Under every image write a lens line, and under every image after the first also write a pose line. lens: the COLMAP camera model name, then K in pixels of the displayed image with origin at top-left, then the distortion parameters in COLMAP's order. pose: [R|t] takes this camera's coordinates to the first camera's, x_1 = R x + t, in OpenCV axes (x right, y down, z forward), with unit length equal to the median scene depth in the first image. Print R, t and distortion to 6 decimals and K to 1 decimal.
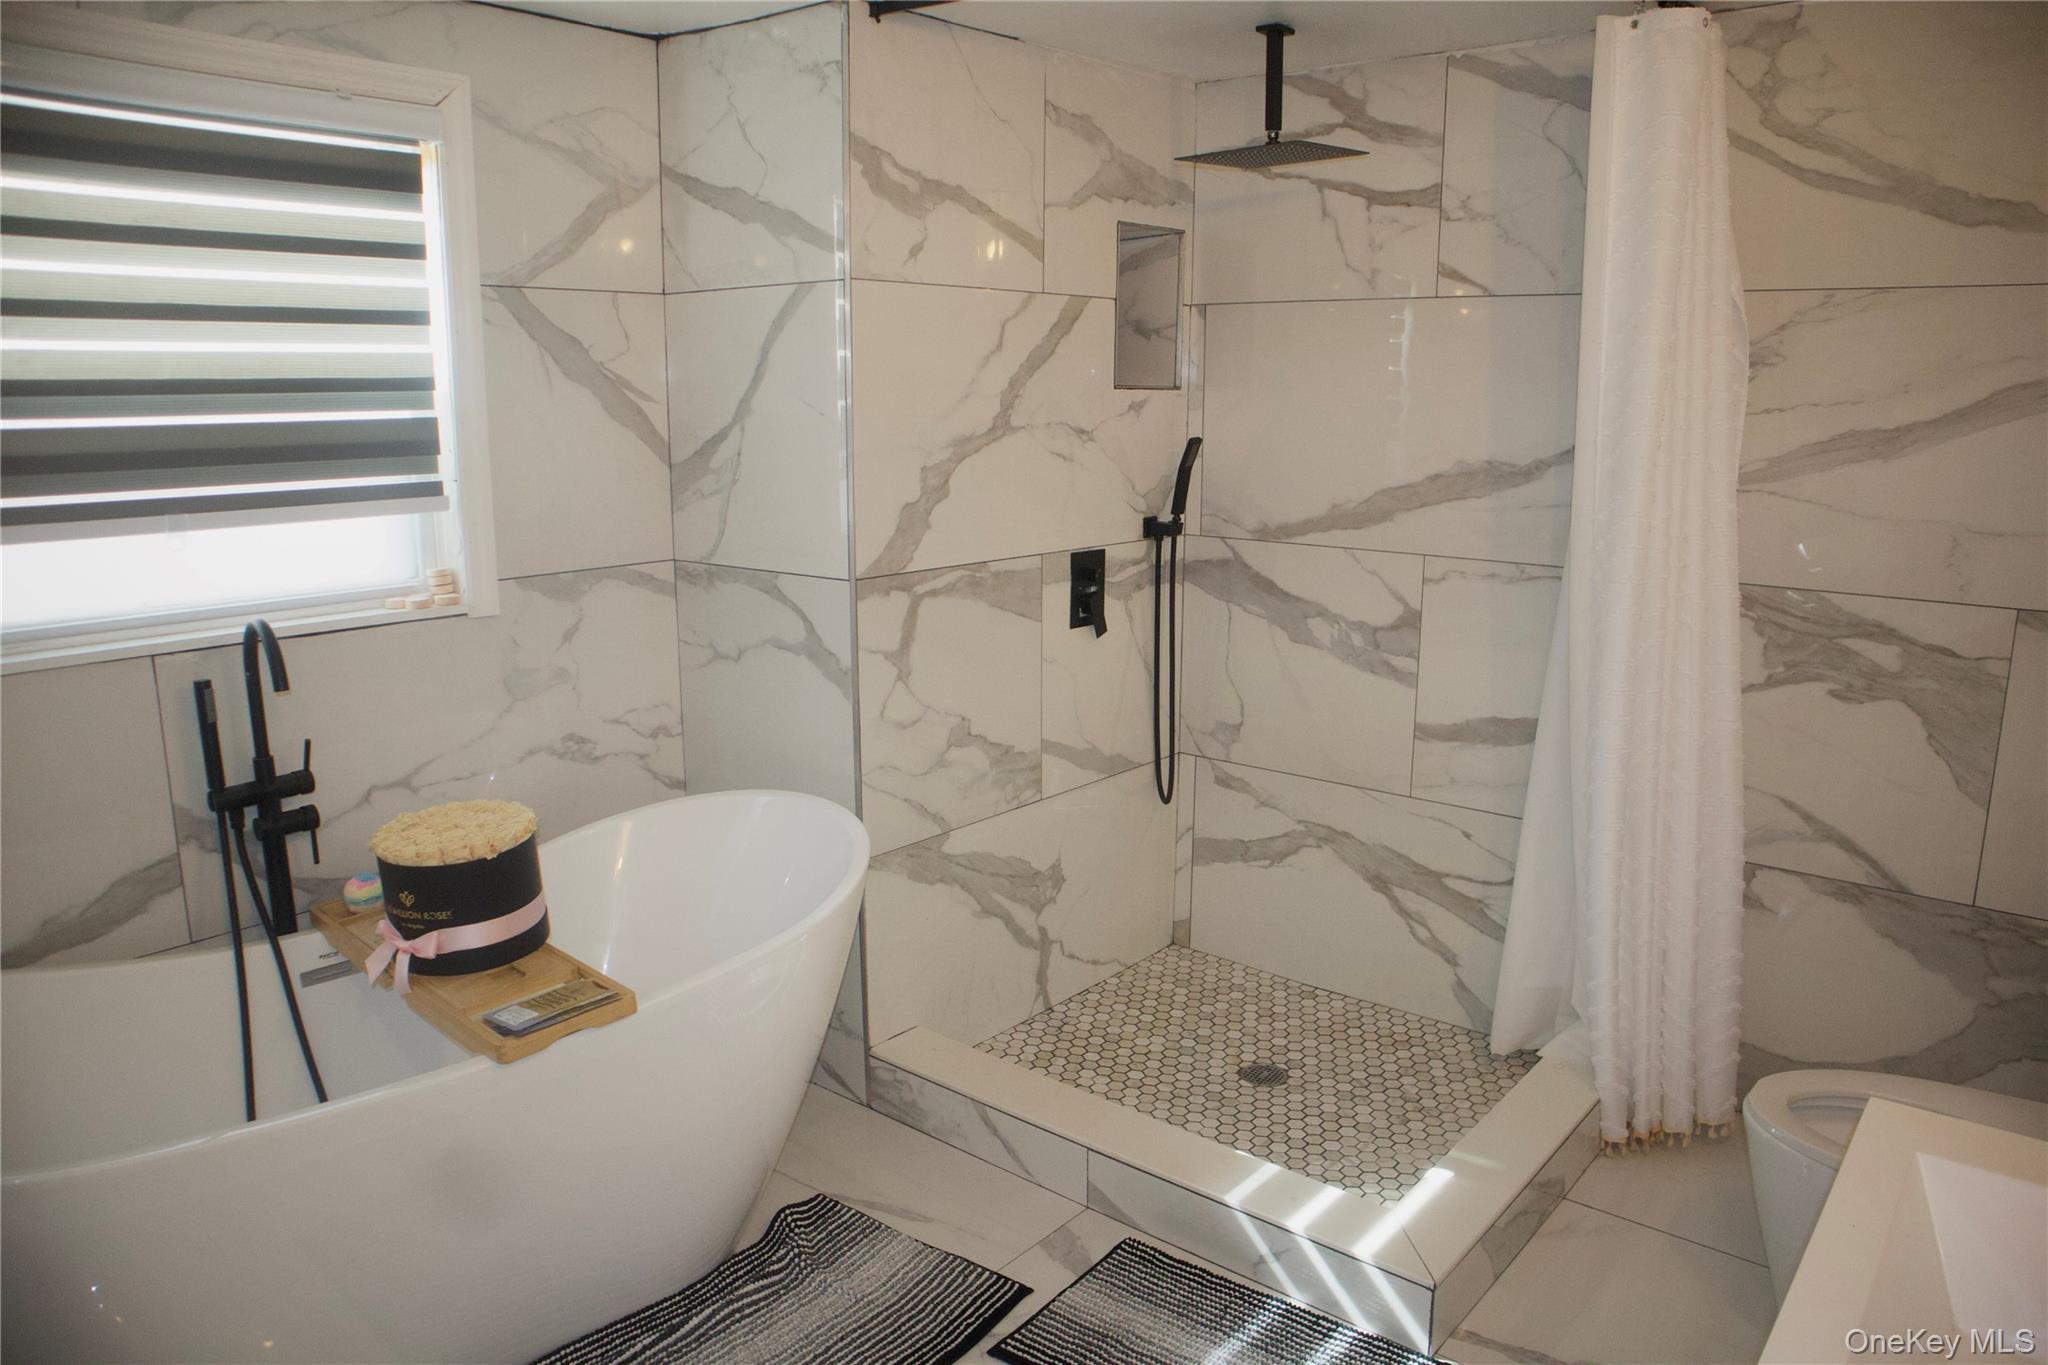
lens RADIAL K [[1398.4, 0, 1024.0], [0, 1398.4, 682.5], [0, 0, 1]] dist [-0.125158, 0.062918]
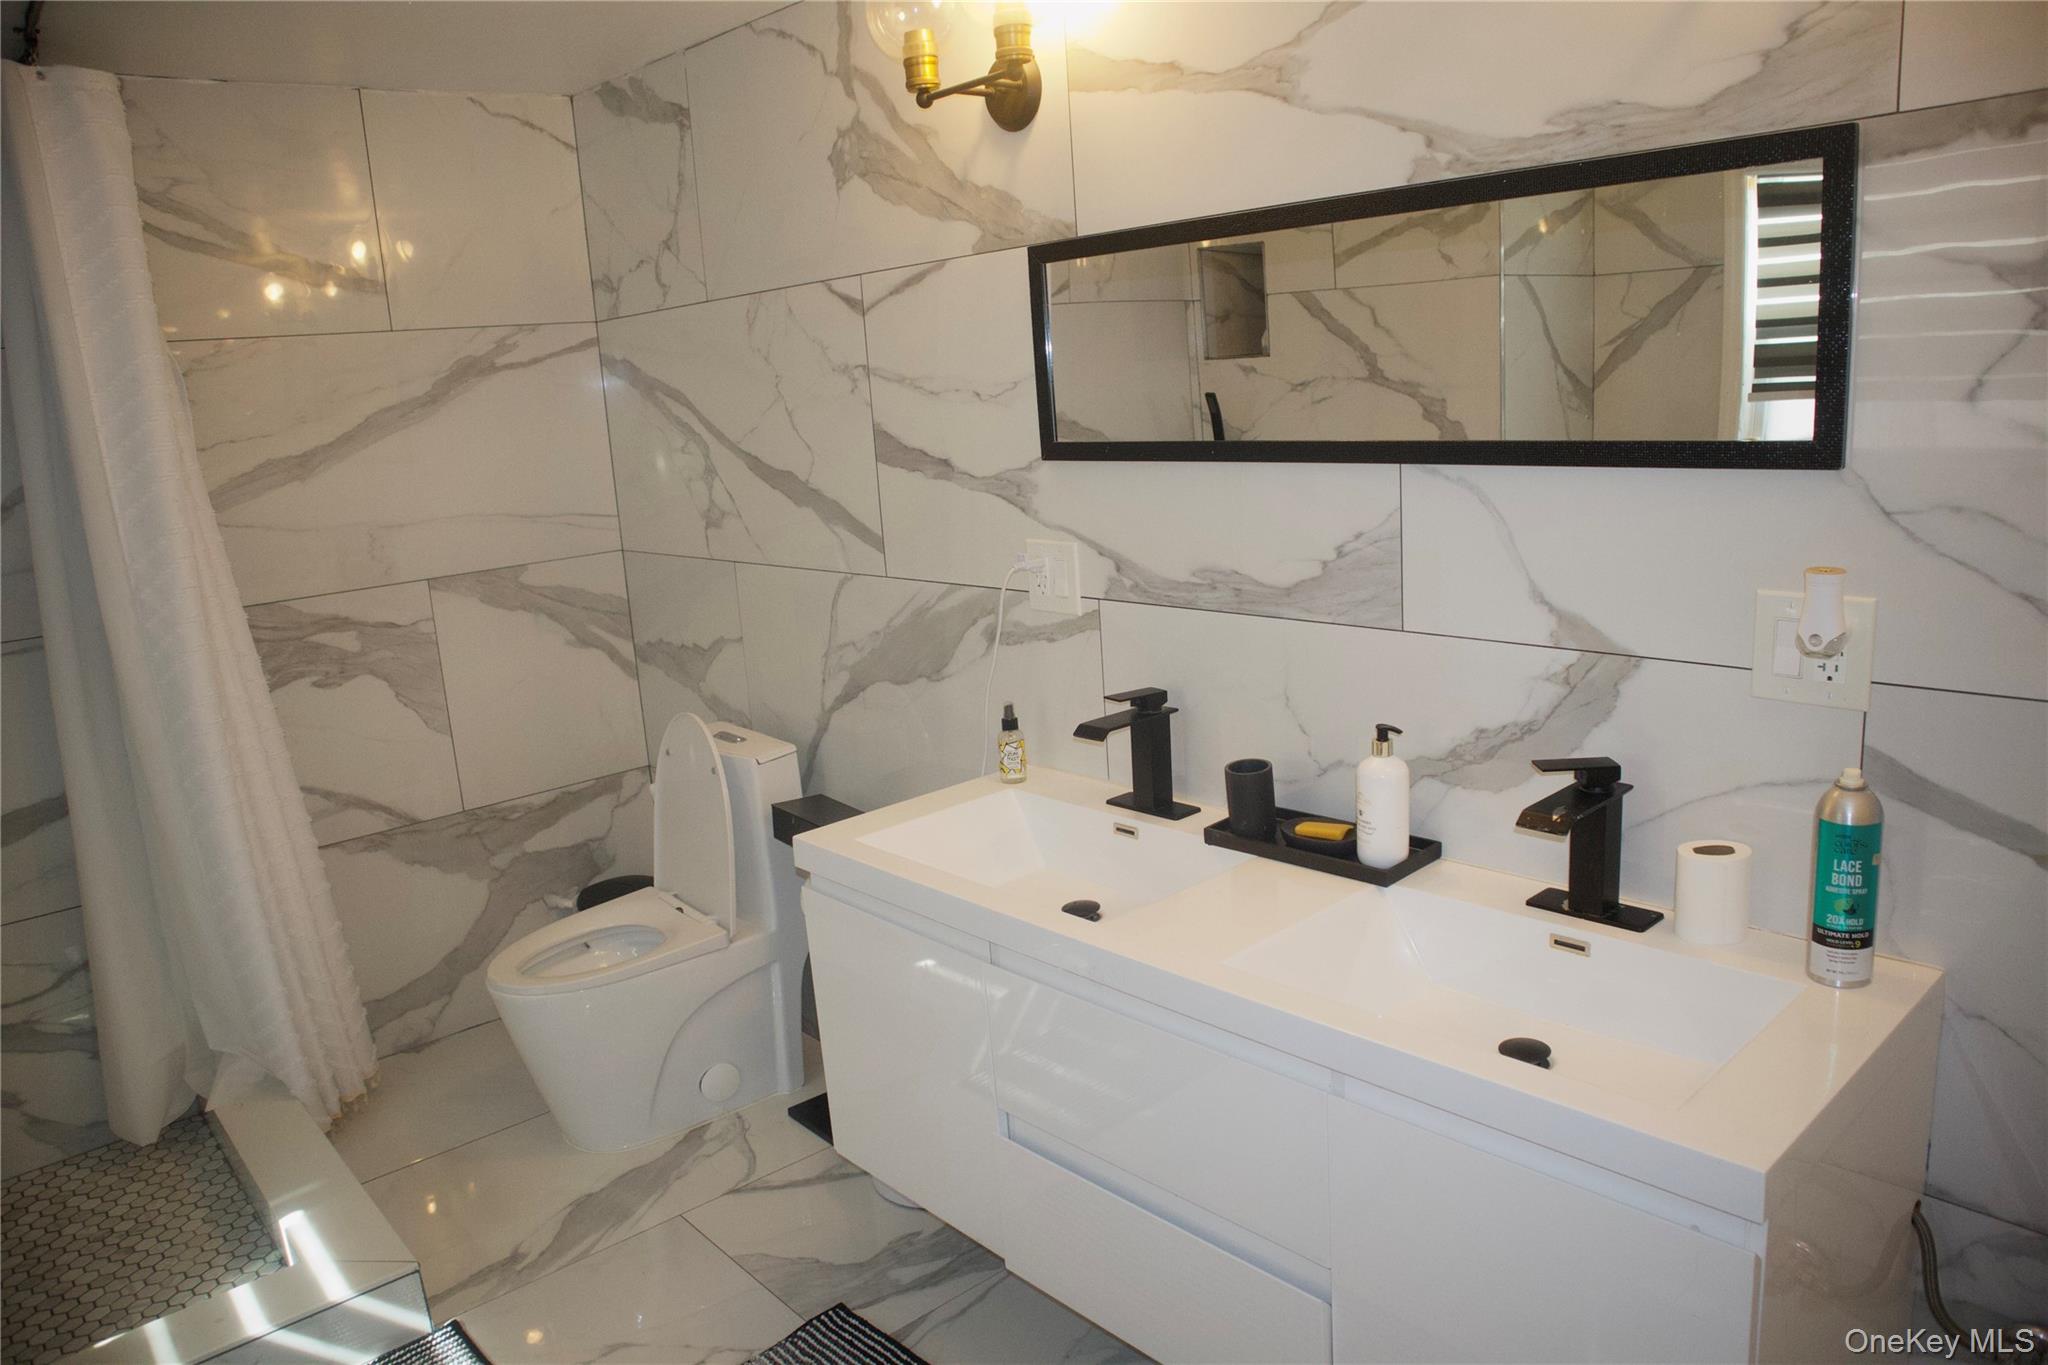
lens RADIAL K [[1398.4, 0, 1024.0], [0, 1398.4, 682.5], [0, 0, 1]] dist [-0.125158, 0.062918]
pose [[0.150675, -0.223301, 0.963034, -0.441347], [0.265087, 0.947606, 0.178248, -0.040938], [-0.952379, 0.228430, 0.201975, 0.189958]]
